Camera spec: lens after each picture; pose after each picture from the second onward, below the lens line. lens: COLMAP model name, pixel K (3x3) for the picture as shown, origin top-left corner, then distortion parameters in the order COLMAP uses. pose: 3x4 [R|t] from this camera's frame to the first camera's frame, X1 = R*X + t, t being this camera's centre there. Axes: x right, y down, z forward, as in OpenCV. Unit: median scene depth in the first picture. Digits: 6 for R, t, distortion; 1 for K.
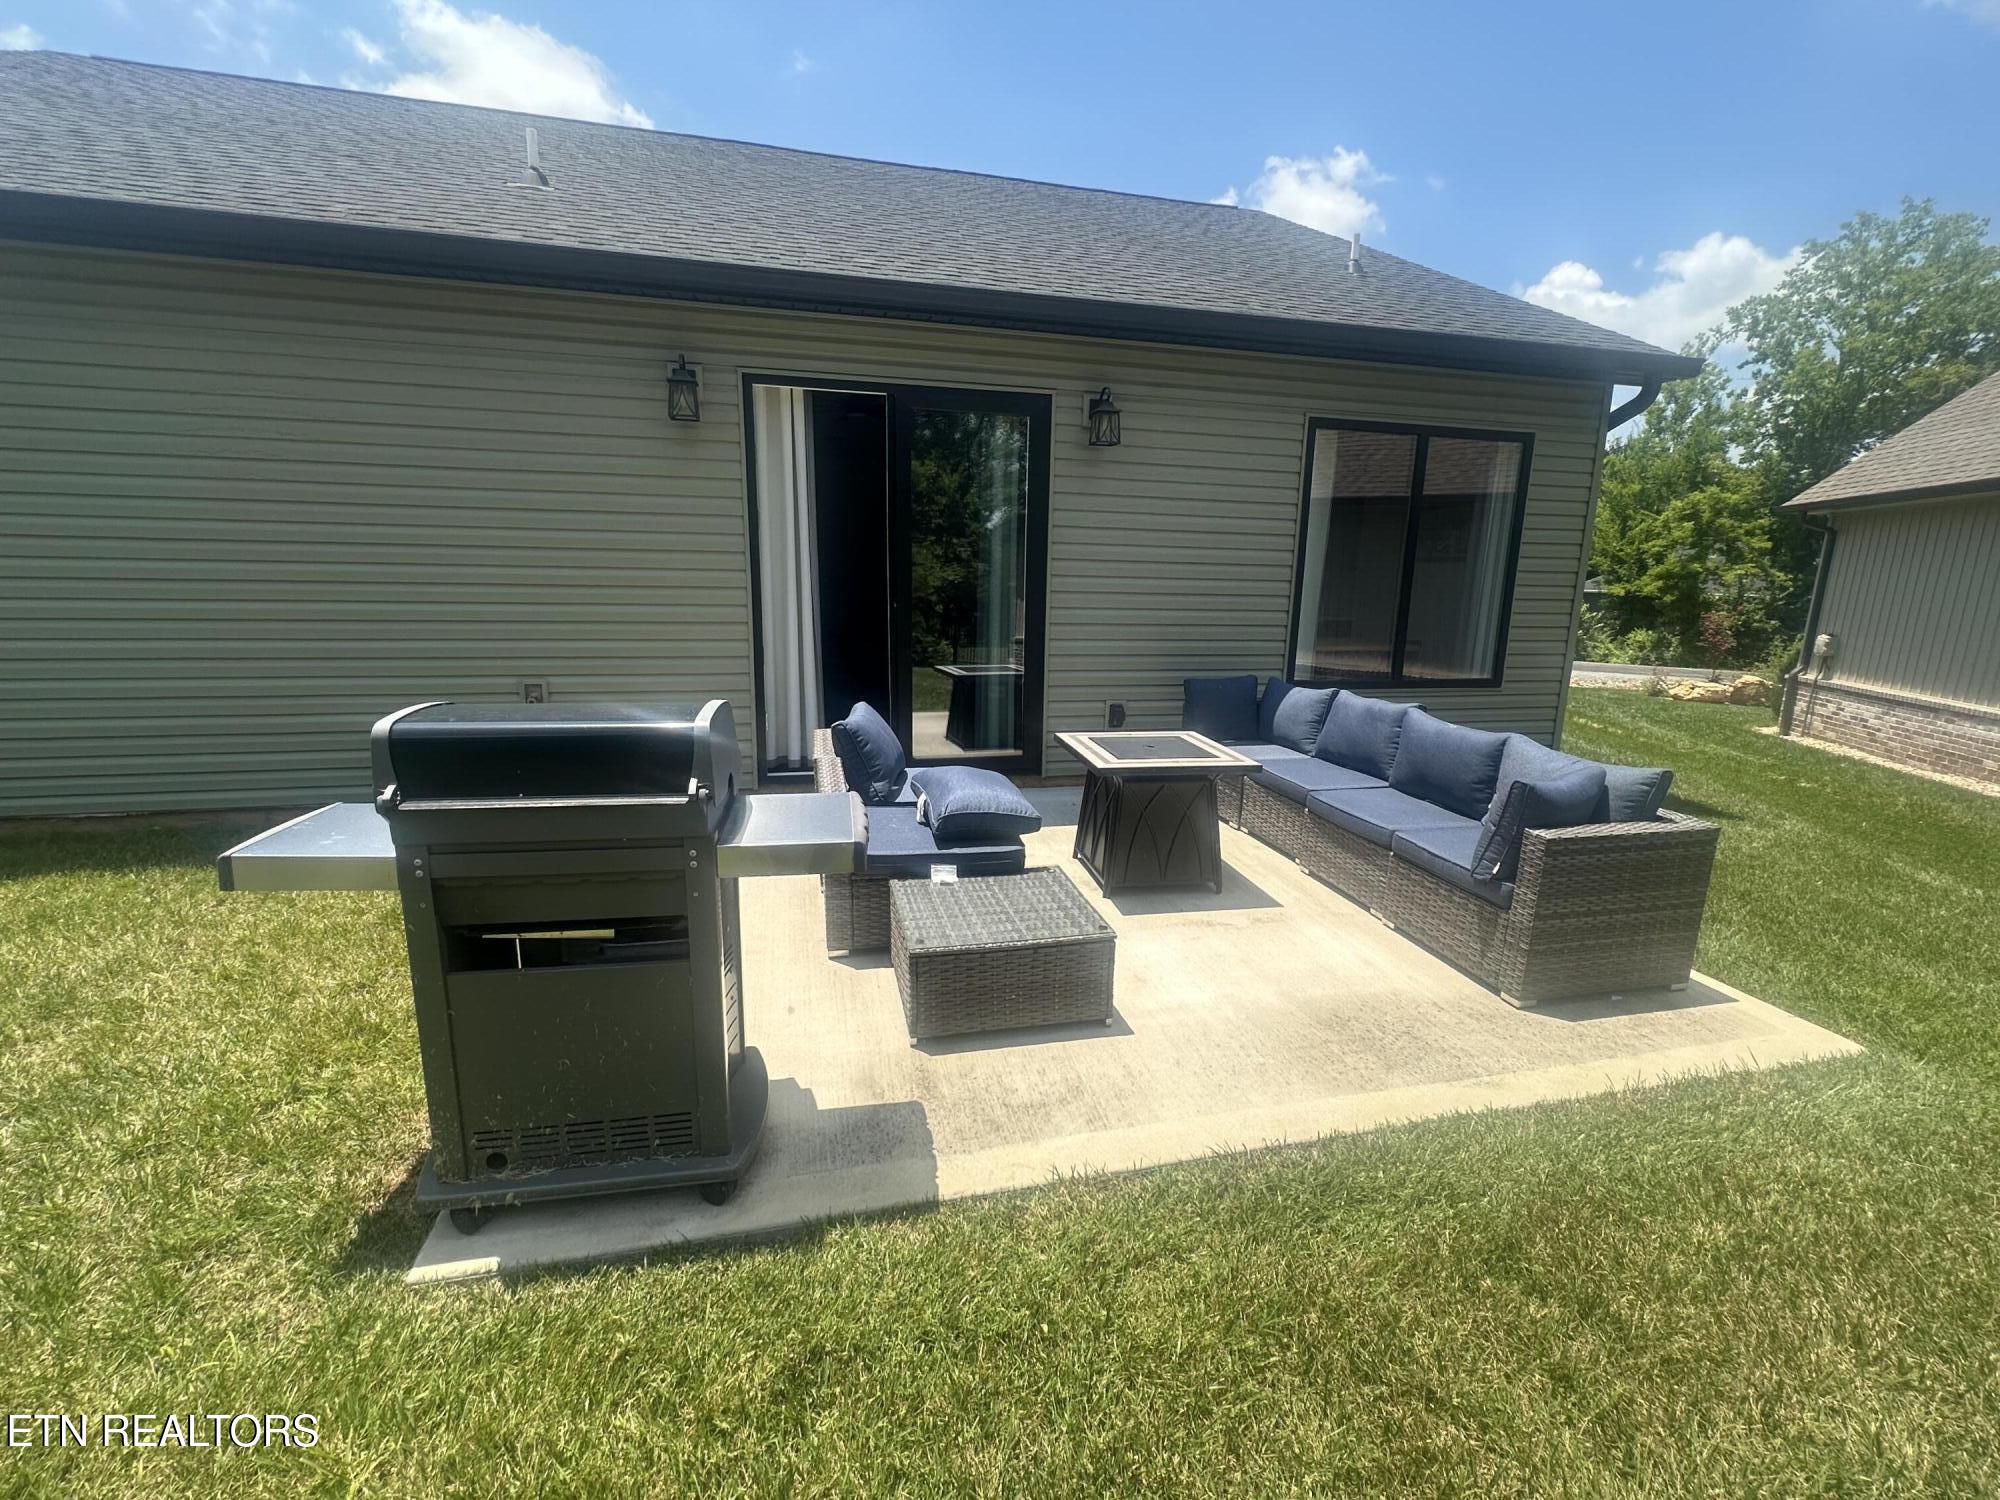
lens RADIAL K [[868.2, 0, 1000.0], [0, 868.2, 750.0], [0, 0, 1]] dist [-0.004116, -0.000455]
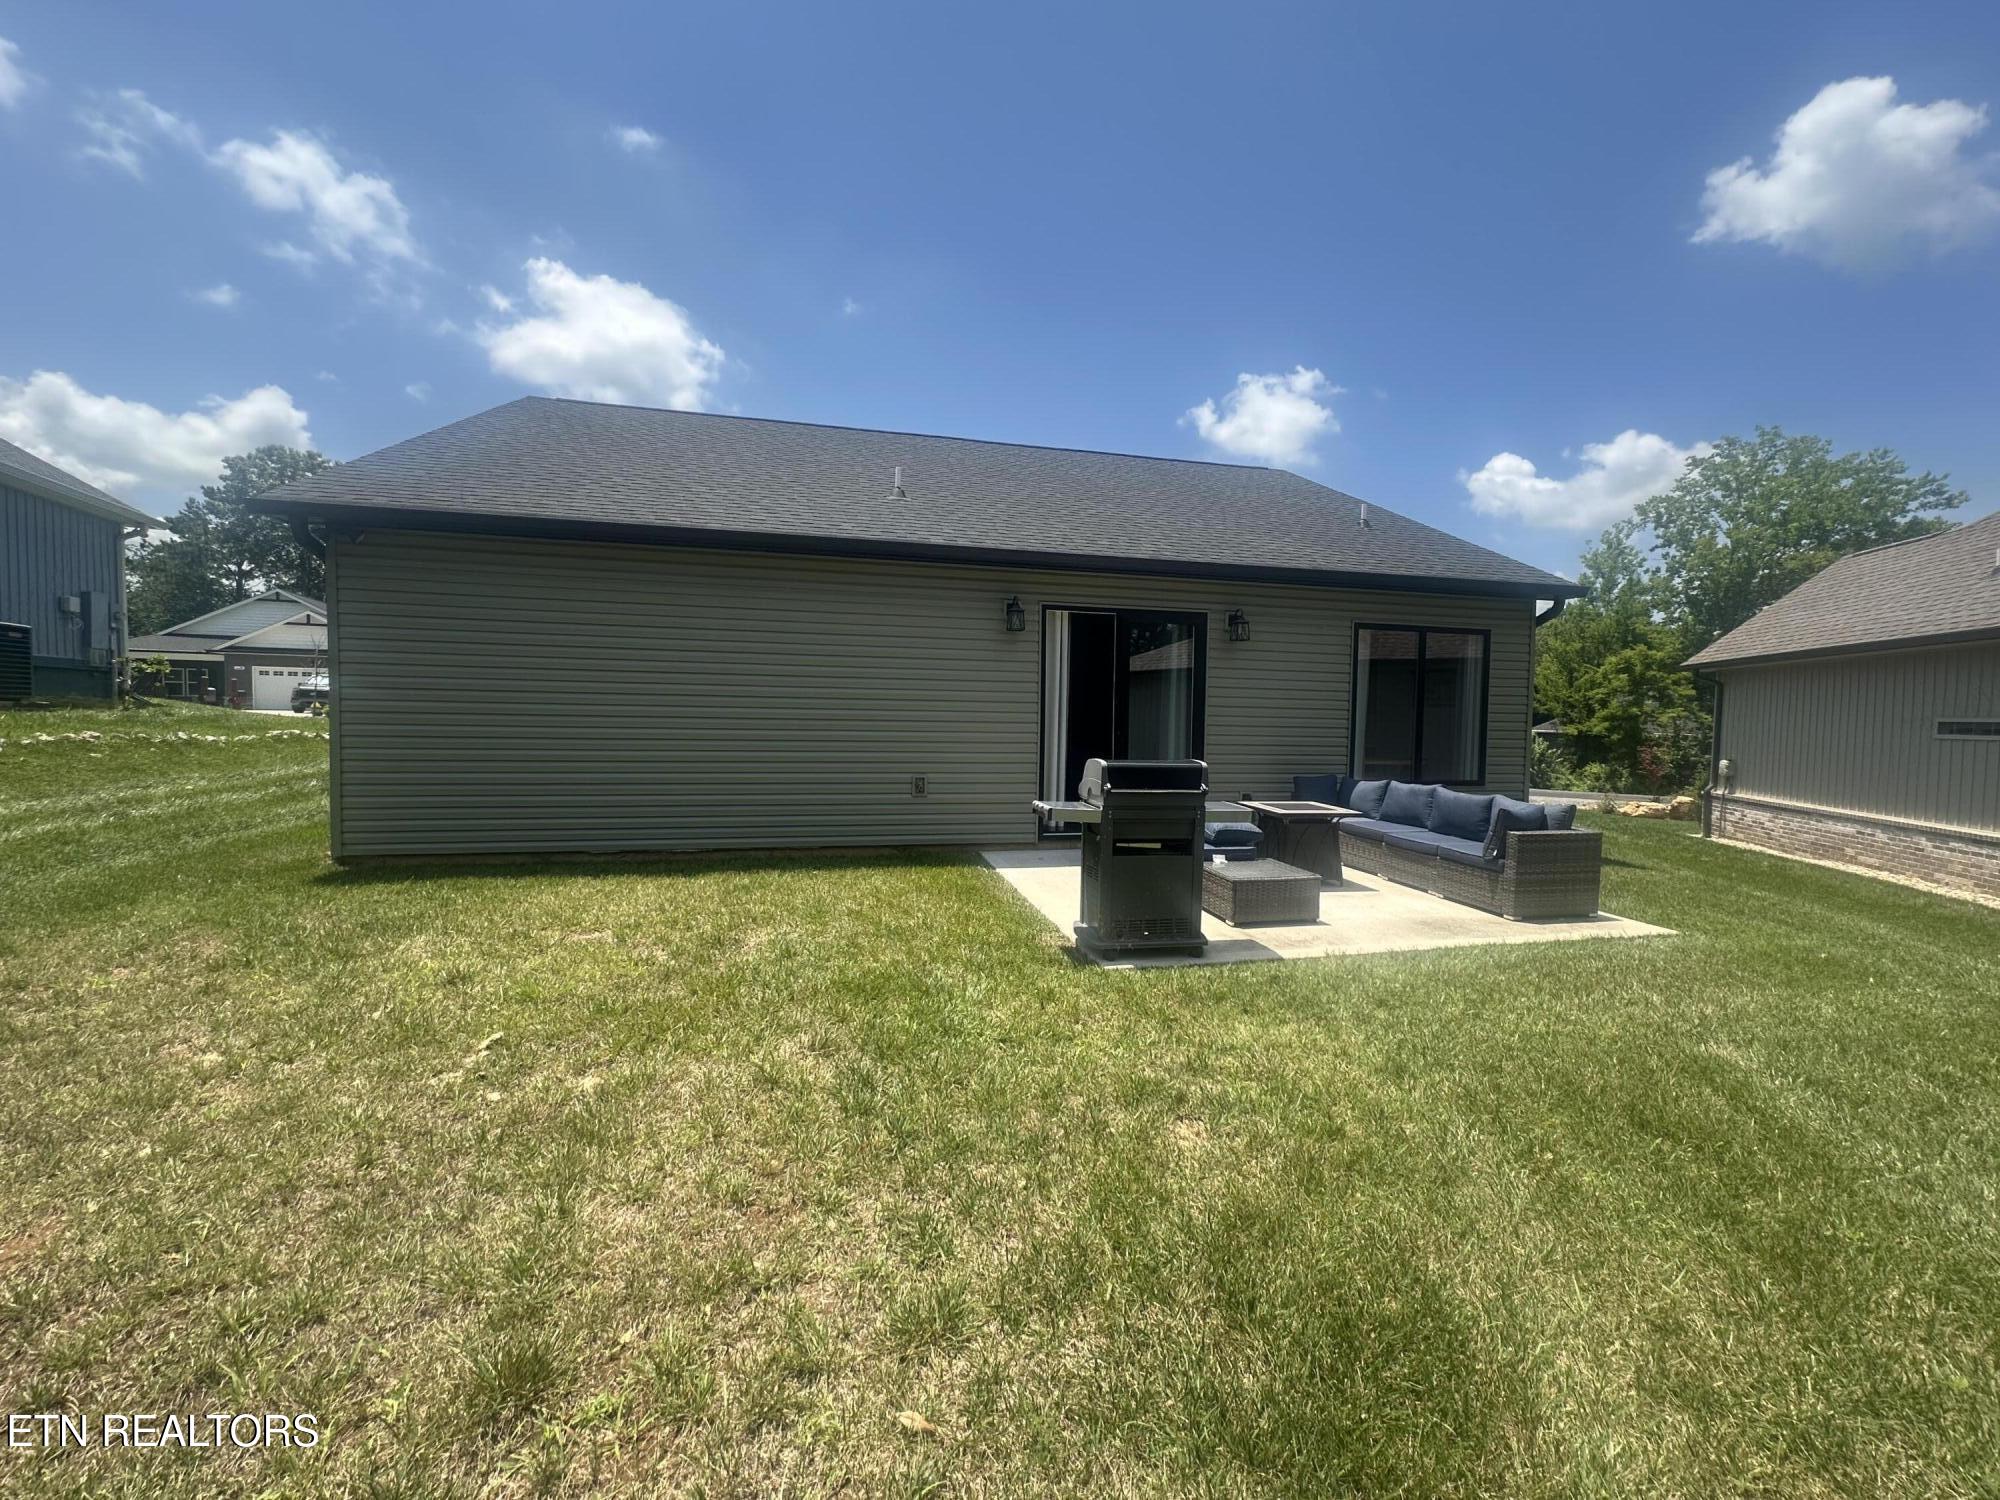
lens RADIAL K [[809.5, 0, 1000.0], [0, 809.5, 750.0], [0, 0, 1]] dist [0.001436, -0.005713]
pose [[0.999959, -0.002695, -0.008679, -0.062033], [0.001252, 0.986772, -0.162112, 0.021950], [0.009001, 0.162094, 0.986734, -0.100191]]
